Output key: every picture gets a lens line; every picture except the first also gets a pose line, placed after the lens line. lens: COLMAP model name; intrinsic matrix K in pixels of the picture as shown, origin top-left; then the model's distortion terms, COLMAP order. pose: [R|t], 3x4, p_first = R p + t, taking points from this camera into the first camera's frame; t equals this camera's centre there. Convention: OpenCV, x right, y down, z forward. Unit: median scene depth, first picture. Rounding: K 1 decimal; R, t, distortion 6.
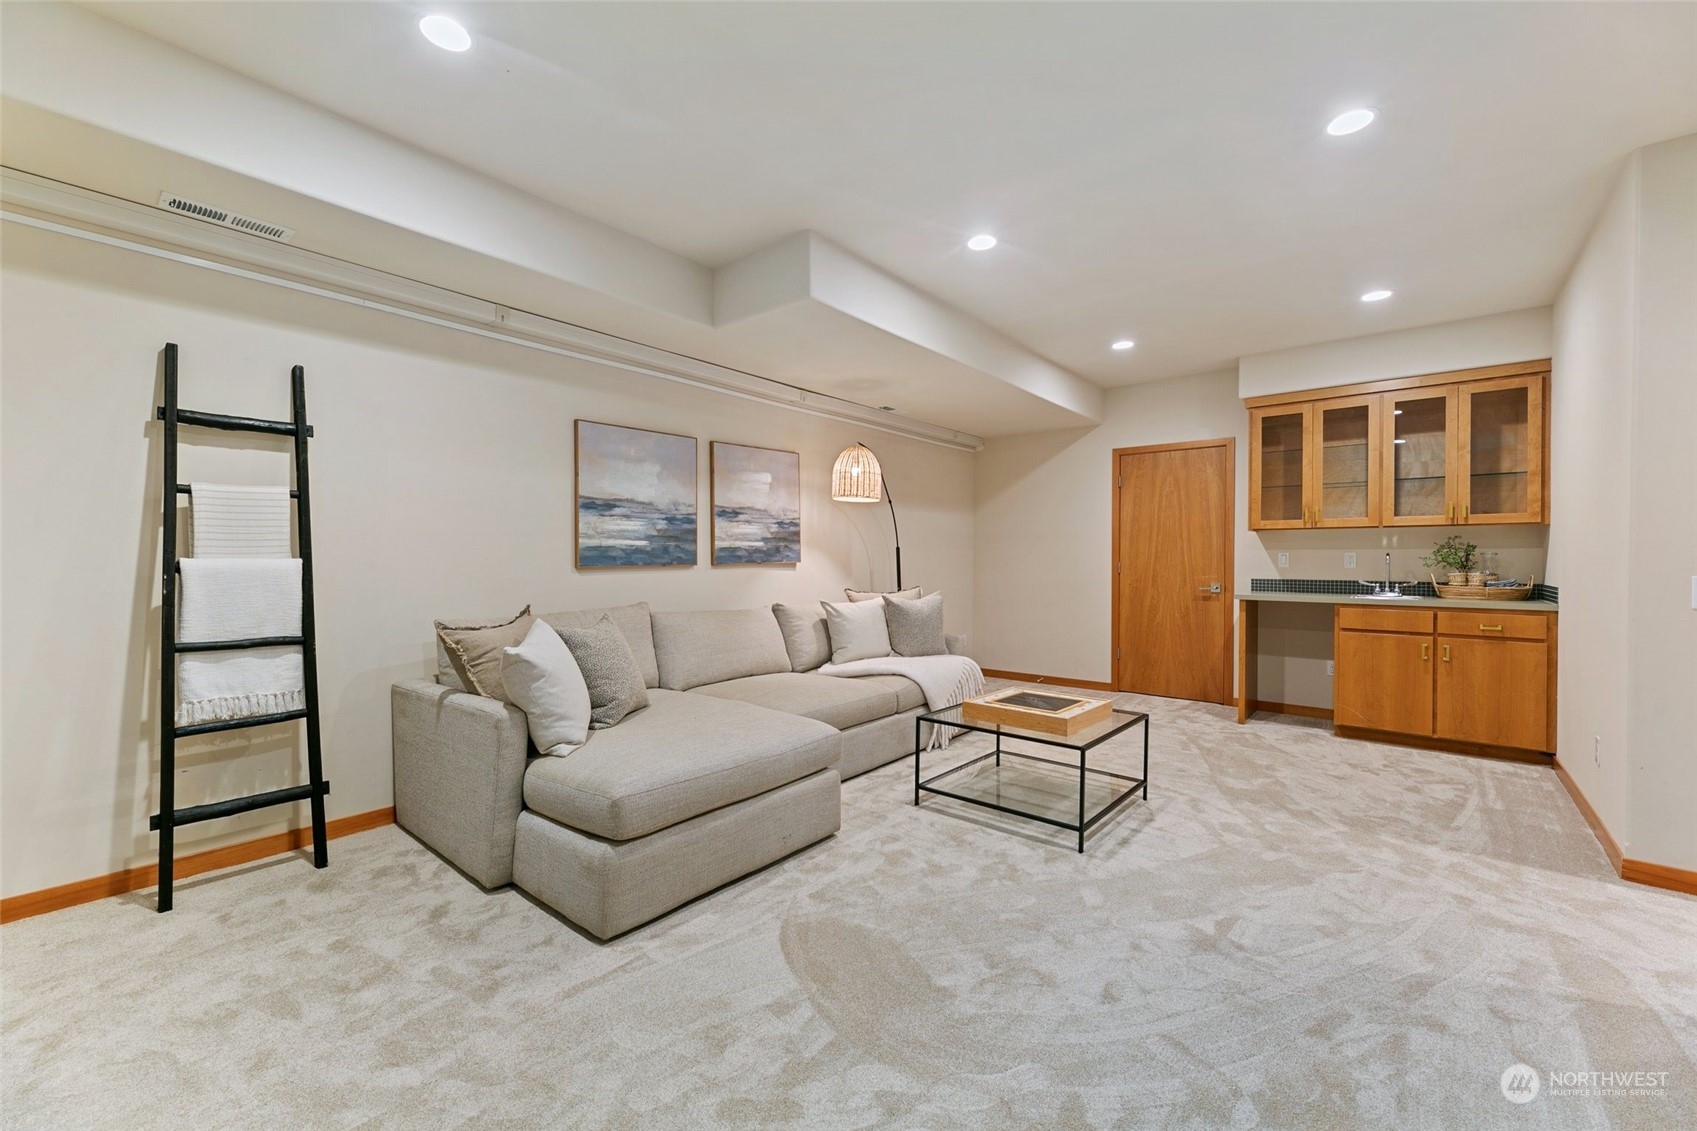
lens RADIAL K [[680.7, 0, 845.2], [0, 680.7, 561.3], [0, 0, 1]] dist [-0.001434, 0.000015]
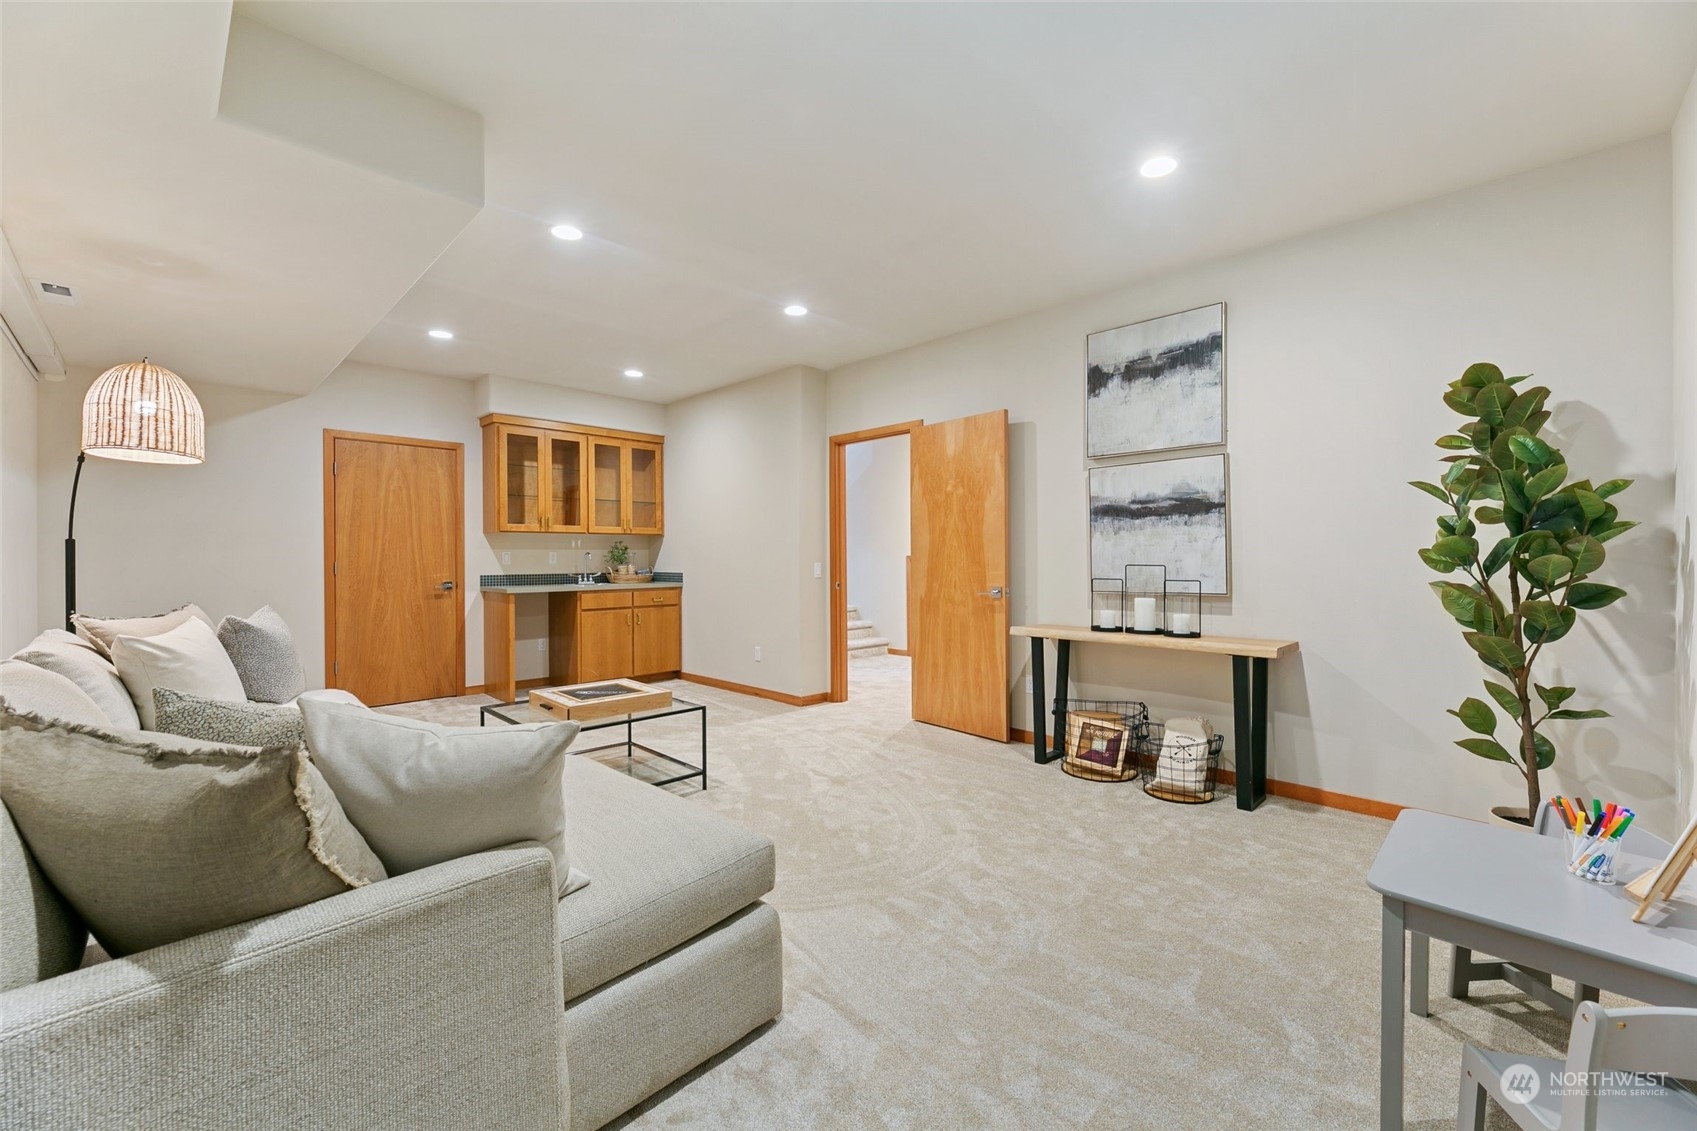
lens RADIAL K [[680.7, 0, 845.2], [0, 680.7, 561.0], [0, 0, 1]] dist [-0.001434, 0.000015]
pose [[0.076070, -0.008341, 0.997068, -0.518837], [0.007603, 0.999941, 0.007785, -0.001960], [-0.997074, 0.006988, 0.076129, 0.375615]]
